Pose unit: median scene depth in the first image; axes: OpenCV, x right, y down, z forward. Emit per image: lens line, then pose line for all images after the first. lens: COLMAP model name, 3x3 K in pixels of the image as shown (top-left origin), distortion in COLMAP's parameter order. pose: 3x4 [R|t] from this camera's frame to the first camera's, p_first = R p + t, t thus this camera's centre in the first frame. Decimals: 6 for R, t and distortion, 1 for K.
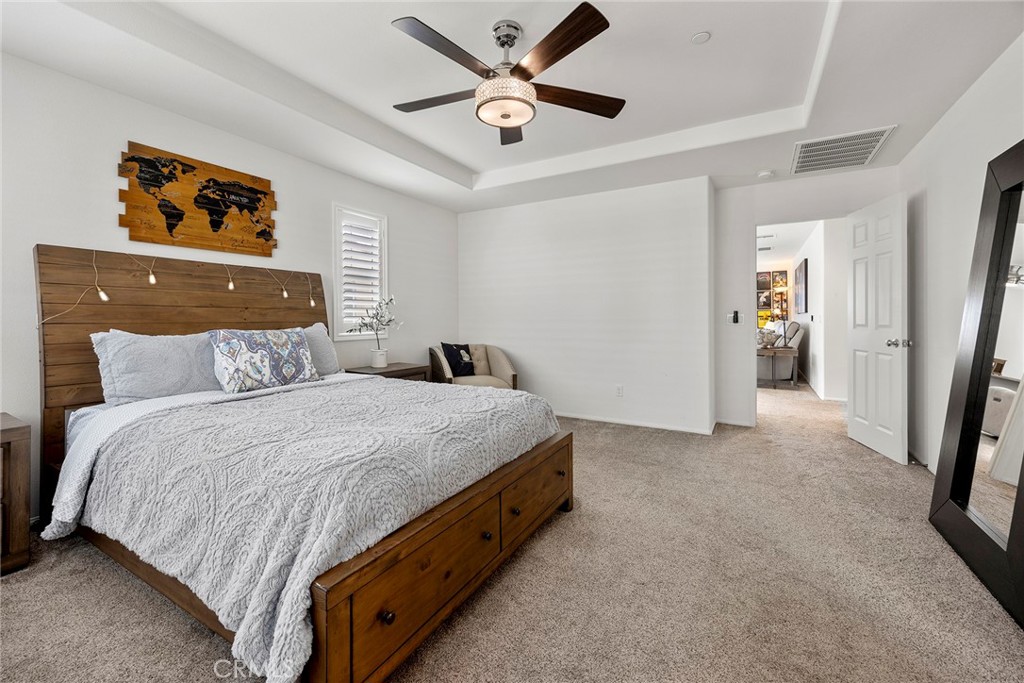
lens RADIAL K [[419.0, 0, 512.2], [0, 419.0, 317.0], [0, 0, 1]] dist [-0.000342, -0.000047]
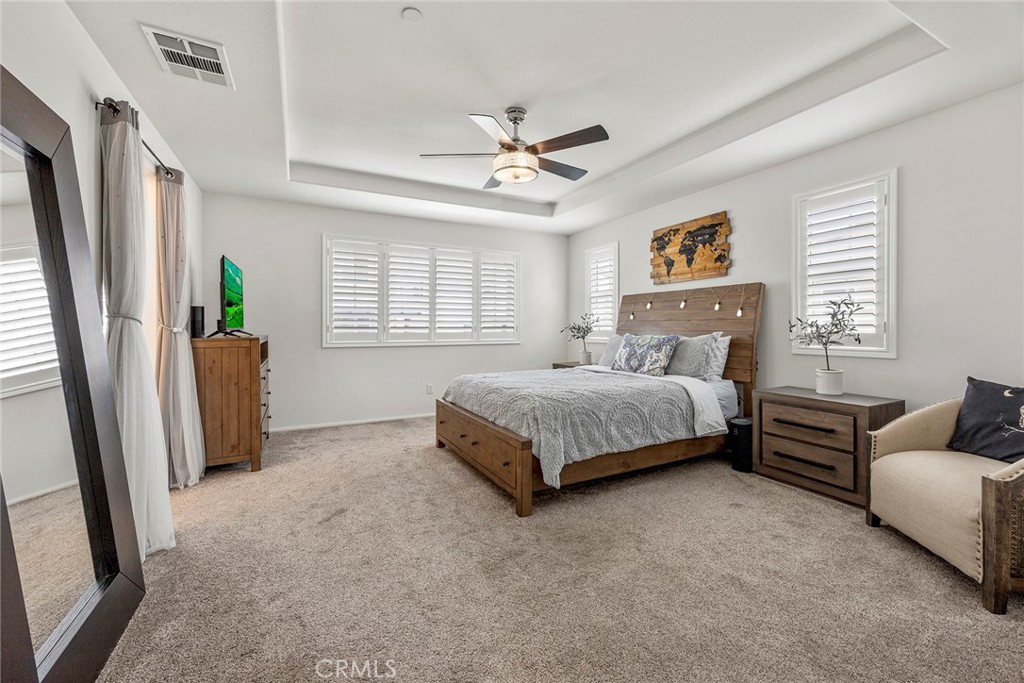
lens RADIAL K [[412.3, 0, 507.9], [0, 412.3, 332.5], [0, 0, 1]] dist [0.001759, 0.000094]
pose [[-0.549821, 0.012142, -0.835194, 0.864528], [0.004697, 0.999923, 0.011444, 0.000543], [0.835269, 0.002369, -0.549836, 1.334784]]
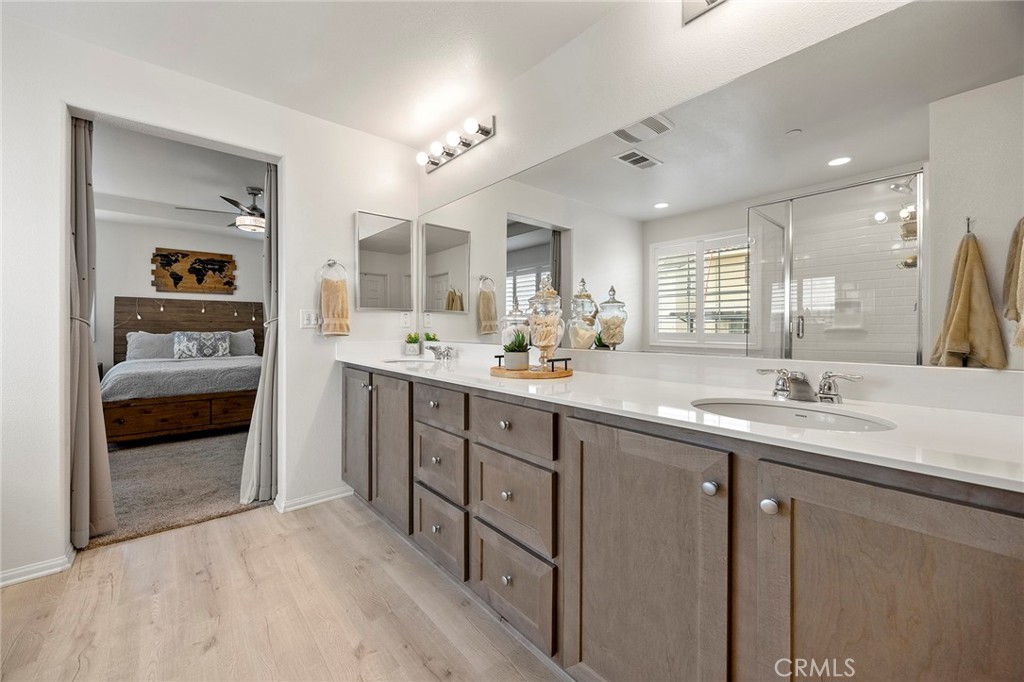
lens RADIAL K [[400.2, 0, 510.0], [0, 400.2, 327.8], [0, 0, 1]] dist [-0.001574, -0.000324]
pose [[0.943712, 0.002039, -0.330763, 1.453740], [-0.001998, 0.999998, 0.000466, 0.005337], [0.330764, 0.000221, 0.943714, -0.362314]]
